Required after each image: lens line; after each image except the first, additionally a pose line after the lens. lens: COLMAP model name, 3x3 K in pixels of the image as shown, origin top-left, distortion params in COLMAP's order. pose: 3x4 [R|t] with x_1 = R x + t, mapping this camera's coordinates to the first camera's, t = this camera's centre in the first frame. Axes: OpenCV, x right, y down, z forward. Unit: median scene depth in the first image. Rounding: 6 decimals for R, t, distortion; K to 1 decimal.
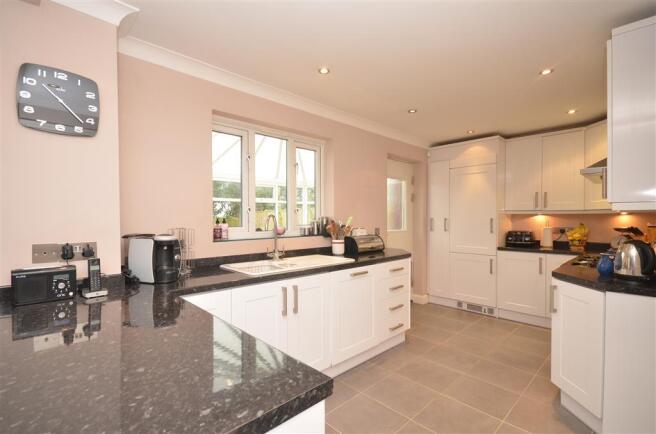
lens RADIAL K [[310.7, 0, 328.4], [0, 310.7, 218.1], [0, 0, 1]] dist [0.001410, 0.000473]
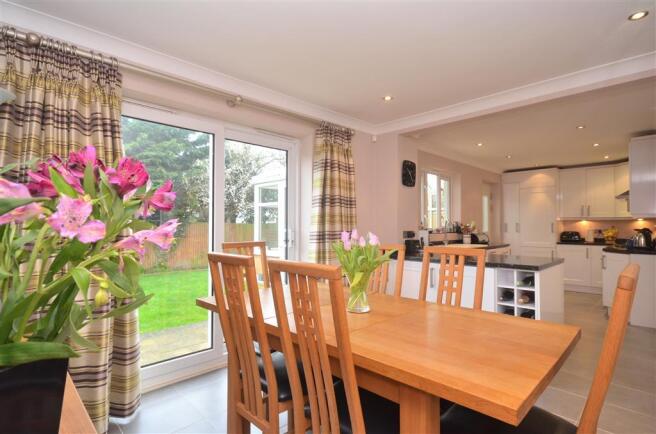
lens RADIAL K [[333.0, 0, 328.2], [0, 333.0, 217.4], [0, 0, 1]] dist [0.000492, -0.000313]
pose [[0.999988, 0.001912, -0.004402, -0.553543], [-0.002024, 0.999670, -0.025594, 0.017575], [0.004351, 0.025602, 0.999663, -0.615672]]
